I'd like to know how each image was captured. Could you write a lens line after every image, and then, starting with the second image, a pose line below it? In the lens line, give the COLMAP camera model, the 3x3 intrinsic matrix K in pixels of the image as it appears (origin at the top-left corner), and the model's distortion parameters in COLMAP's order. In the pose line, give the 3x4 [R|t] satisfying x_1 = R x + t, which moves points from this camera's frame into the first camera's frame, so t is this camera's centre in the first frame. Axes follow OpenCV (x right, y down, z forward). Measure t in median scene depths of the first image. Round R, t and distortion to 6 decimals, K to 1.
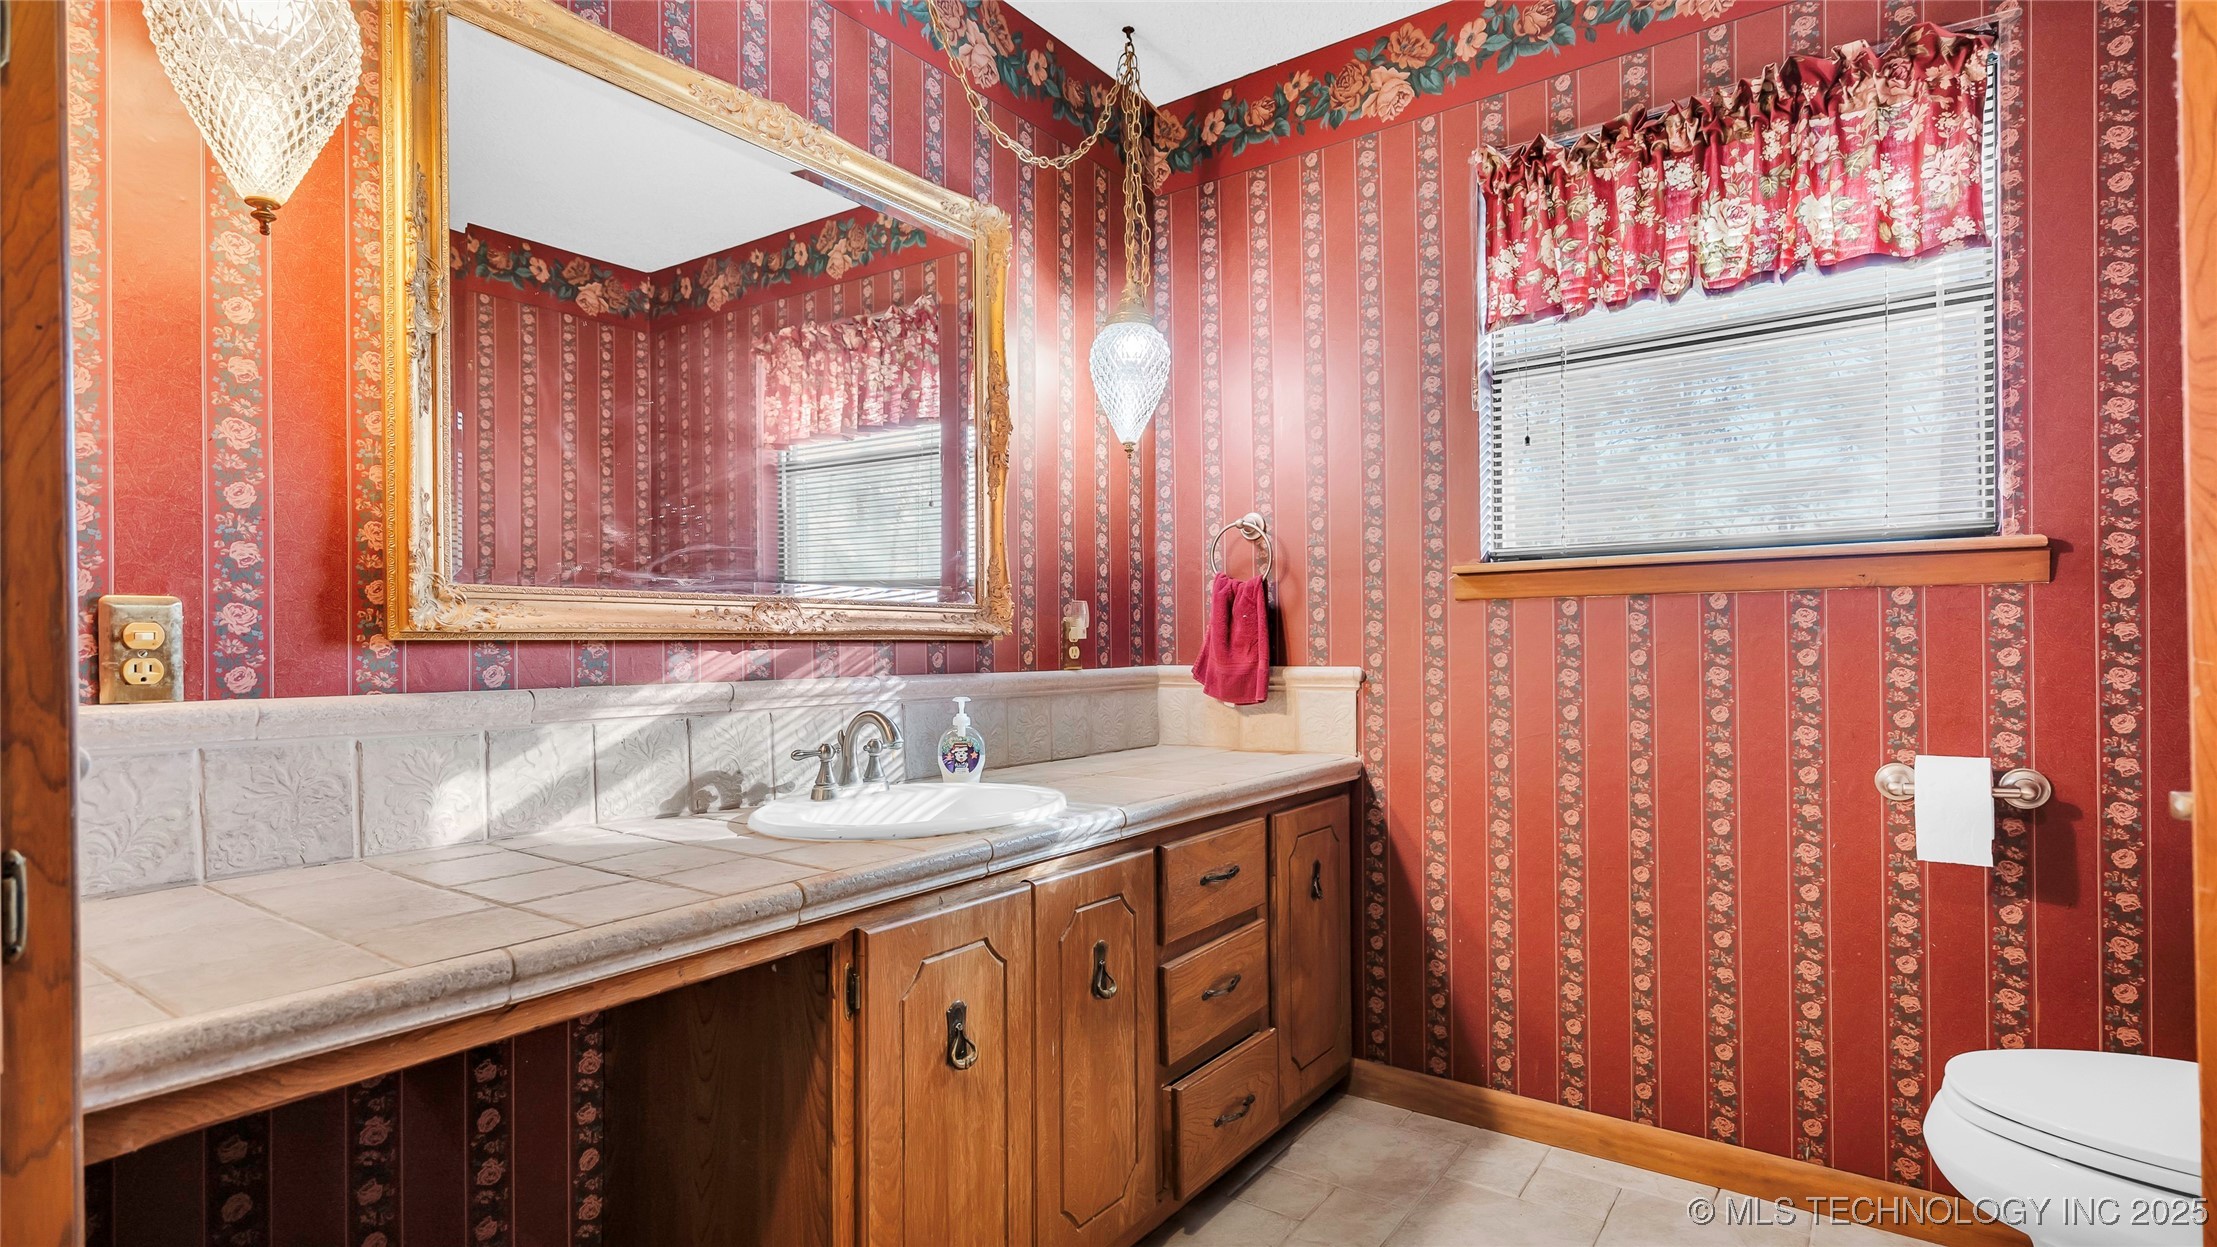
lens RADIAL K [[1084.9, 0, 1108.7], [0, 1084.9, 640.6], [0, 0, 1]] dist [0.000317, 0.000239]
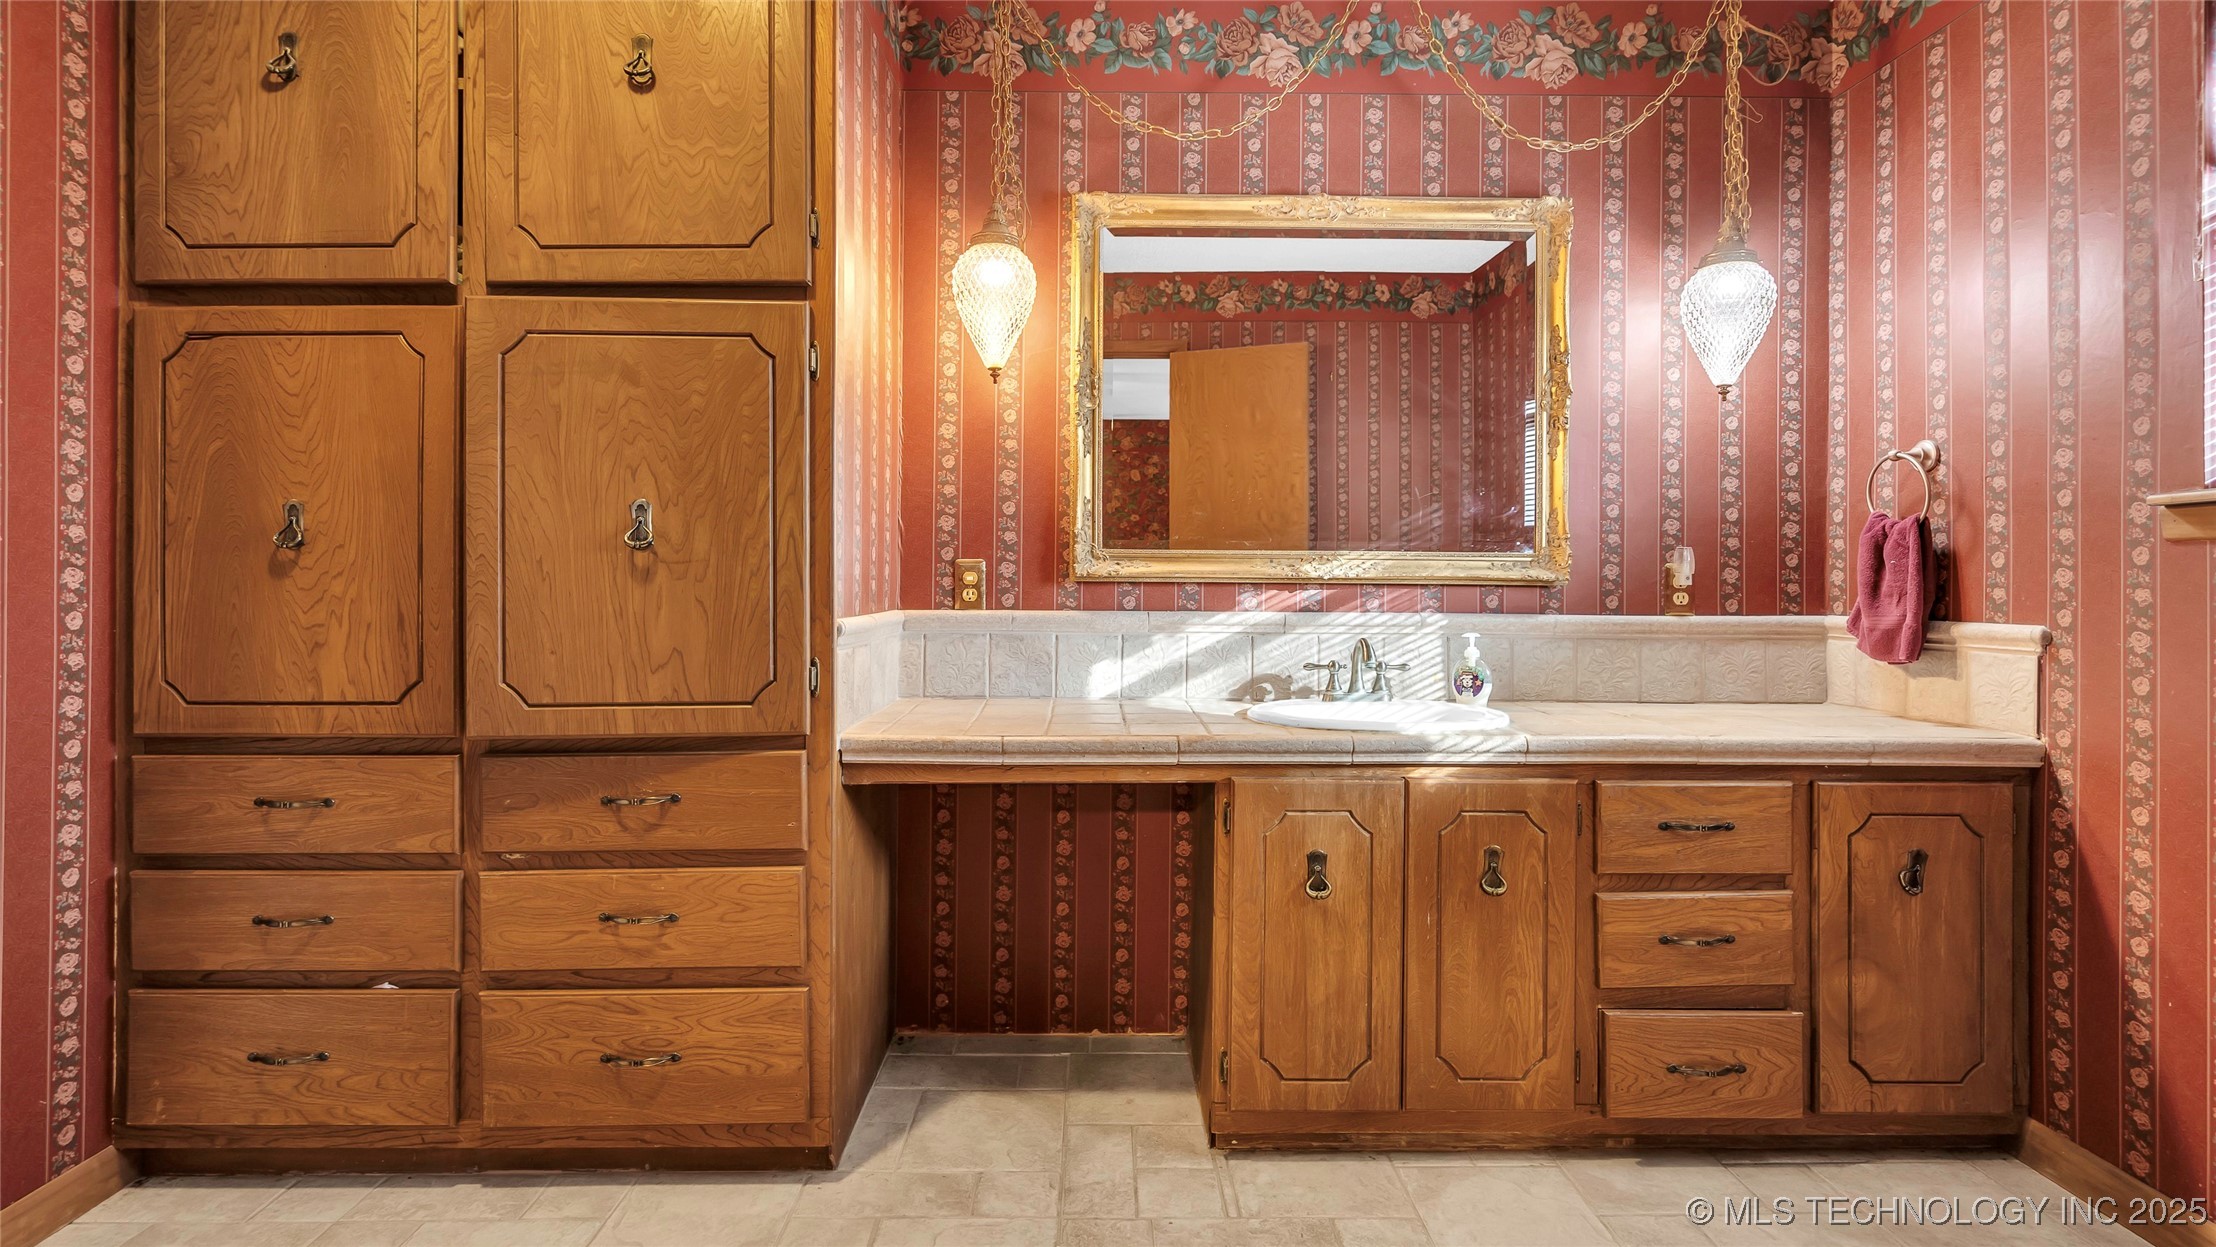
lens RADIAL K [[1035.6, 0, 1108.5], [0, 1035.6, 568.5], [0, 0, 1]] dist [0.002277, 0.000609]
pose [[0.600750, 0.002300, -0.799434, 0.490928], [-0.009002, 0.999952, -0.003888, -0.009931], [0.799386, 0.009532, 0.600742, -0.000271]]
